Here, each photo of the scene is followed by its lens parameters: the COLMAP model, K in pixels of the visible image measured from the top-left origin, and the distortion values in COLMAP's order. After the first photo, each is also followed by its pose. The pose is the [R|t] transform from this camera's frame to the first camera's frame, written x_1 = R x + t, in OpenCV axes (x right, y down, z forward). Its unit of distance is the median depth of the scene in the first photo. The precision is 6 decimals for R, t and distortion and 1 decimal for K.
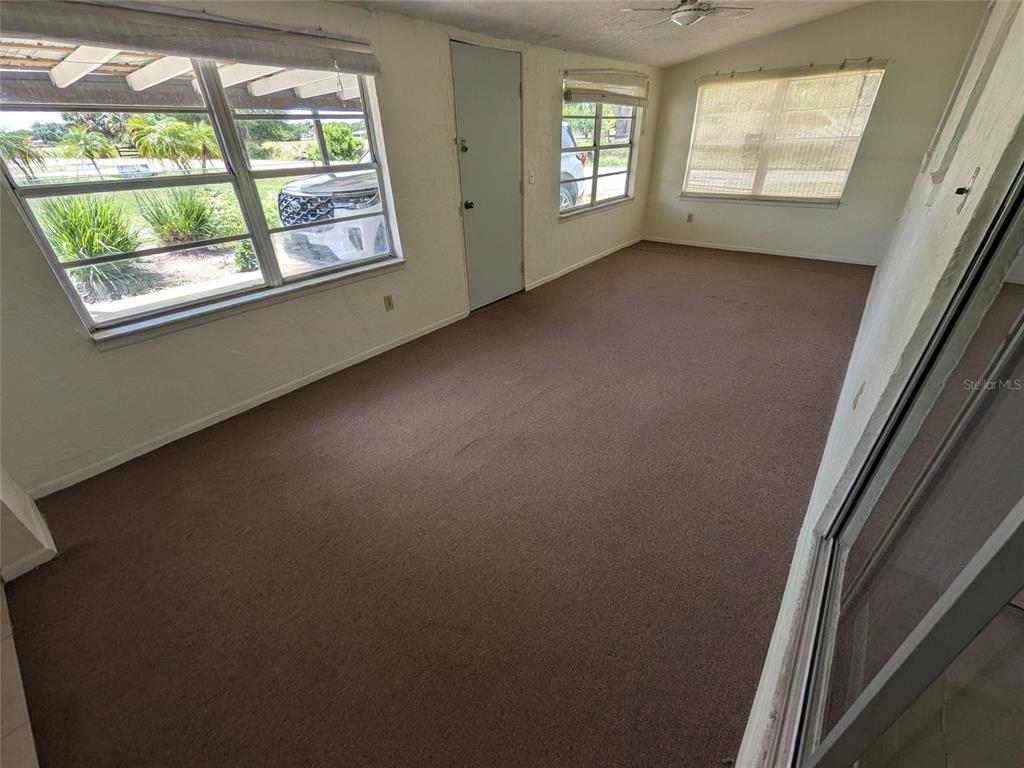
lens RADIAL K [[426.3, 0, 512.4], [0, 426.3, 388.3], [0, 0, 1]] dist [0.005074, -0.000520]
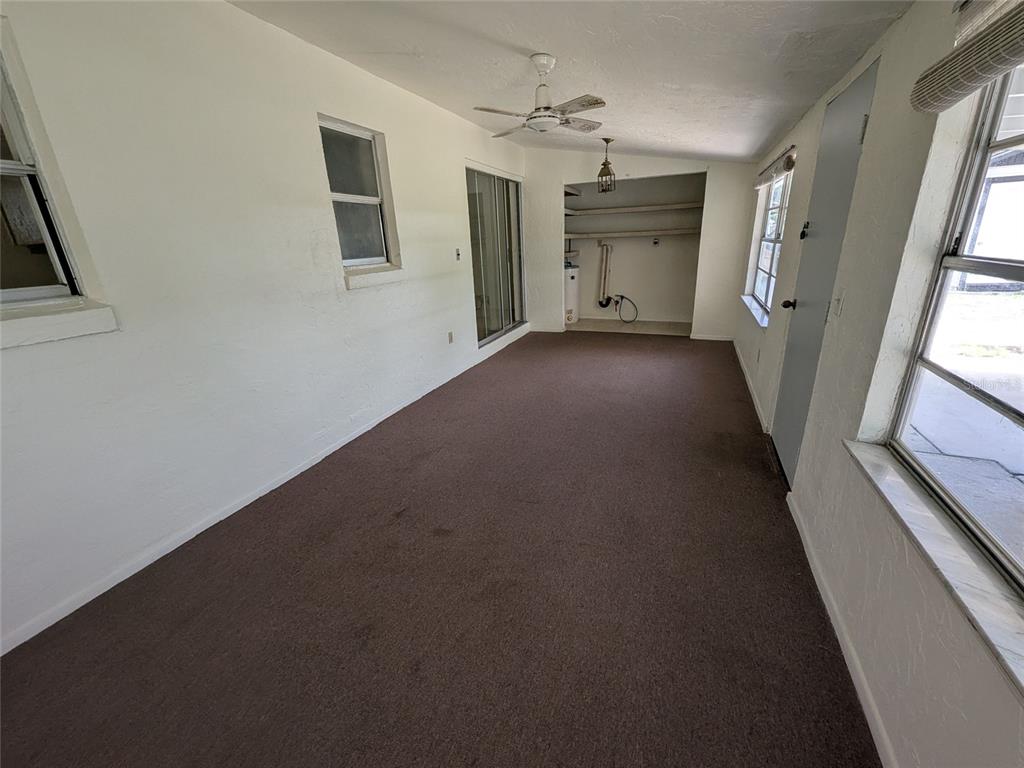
lens RADIAL K [[426.3, 0, 512.4], [0, 426.3, 388.3], [0, 0, 1]] dist [0.005074, -0.000520]
pose [[-0.958102, 0.154134, -0.241418, 0.400228], [-0.084470, 0.653327, 0.752349, -0.602834], [0.273687, 0.741220, -0.612934, 1.016542]]
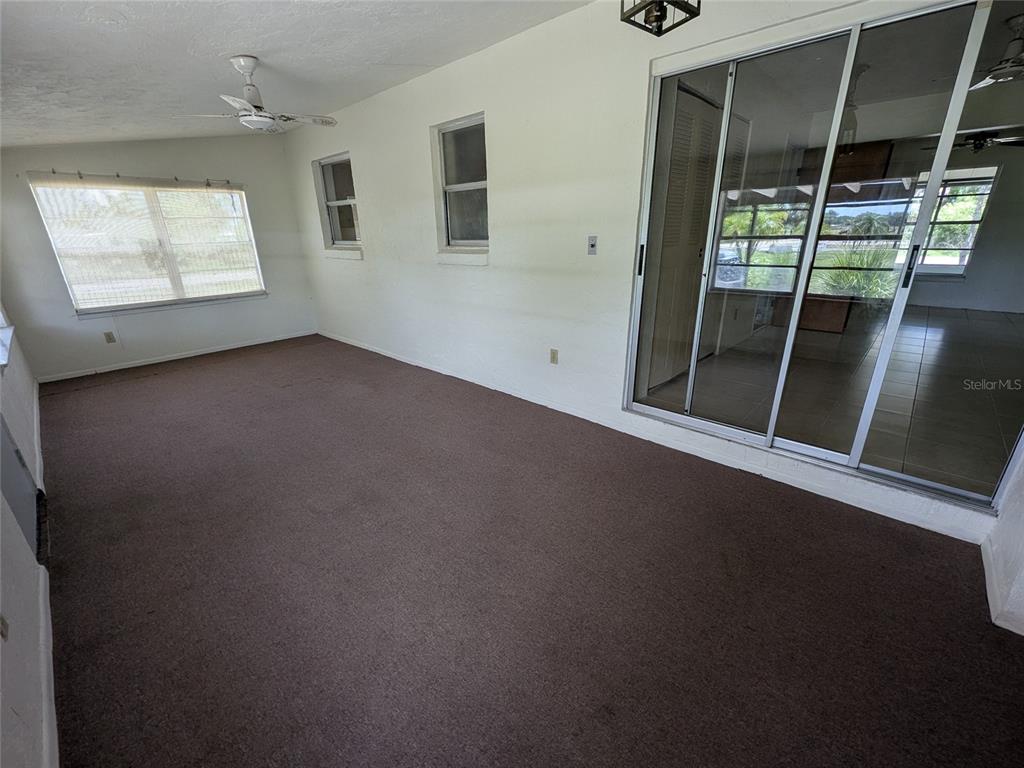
lens RADIAL K [[426.3, 0, 512.4], [0, 426.3, 388.3], [0, 0, 1]] dist [0.005074, -0.000520]
pose [[0.090339, -0.324266, 0.941643, -0.346534], [0.526581, 0.818083, 0.231198, -0.139152], [-0.845311, 0.474965, 0.244657, 0.276476]]
